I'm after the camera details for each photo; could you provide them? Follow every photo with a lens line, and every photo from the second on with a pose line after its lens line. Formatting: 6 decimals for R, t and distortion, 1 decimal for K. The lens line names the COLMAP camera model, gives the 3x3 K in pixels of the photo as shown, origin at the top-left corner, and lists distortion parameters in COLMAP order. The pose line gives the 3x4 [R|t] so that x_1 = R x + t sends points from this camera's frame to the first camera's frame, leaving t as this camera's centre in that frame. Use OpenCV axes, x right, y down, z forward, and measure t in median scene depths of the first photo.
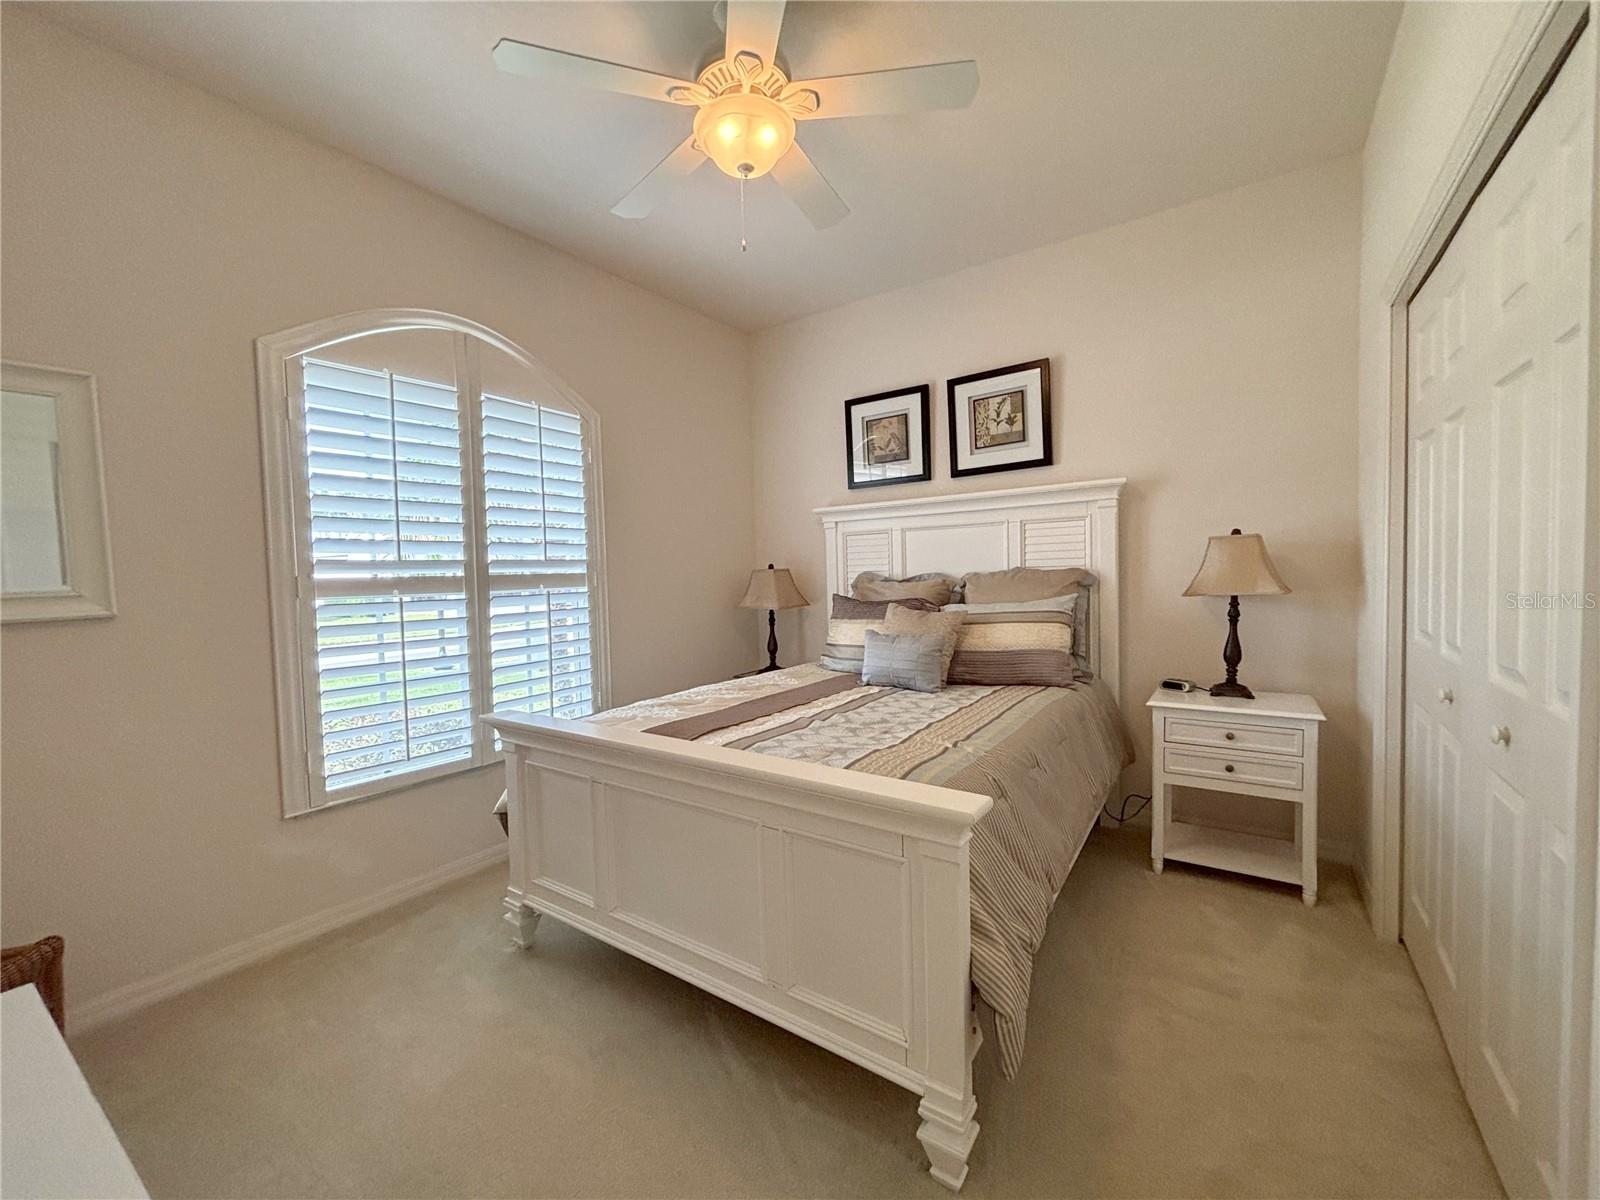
lens RADIAL K [[643.0, 0, 797.4], [0, 643.0, 601.0], [0, 0, 1]] dist [0.000434, -0.000293]
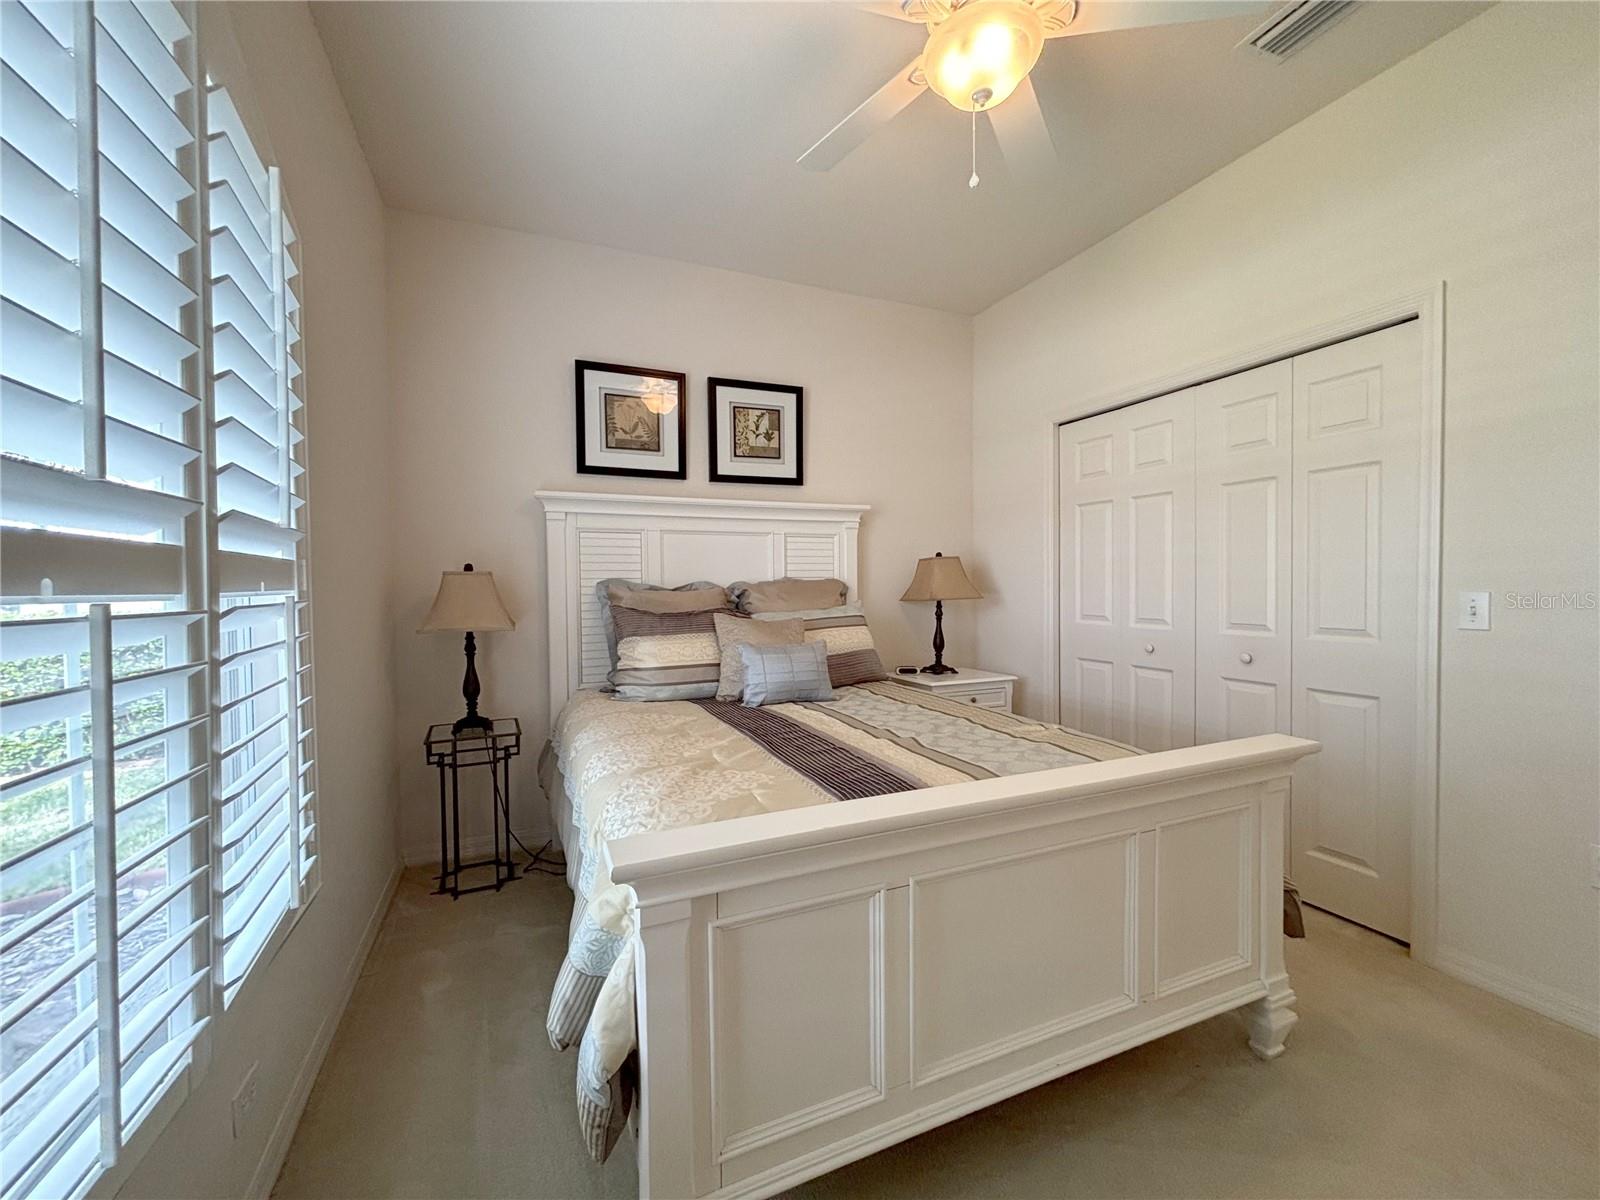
lens RADIAL K [[632.2, 0, 800.0], [0, 632.2, 600.0], [0, 0, 1]] dist [0.002900, 0.000024]
pose [[0.513078, 0.001251, 0.858341, -0.520820], [0.033640, 0.999201, -0.021565, 0.007128], [-0.857682, 0.039939, 0.512626, 0.448514]]
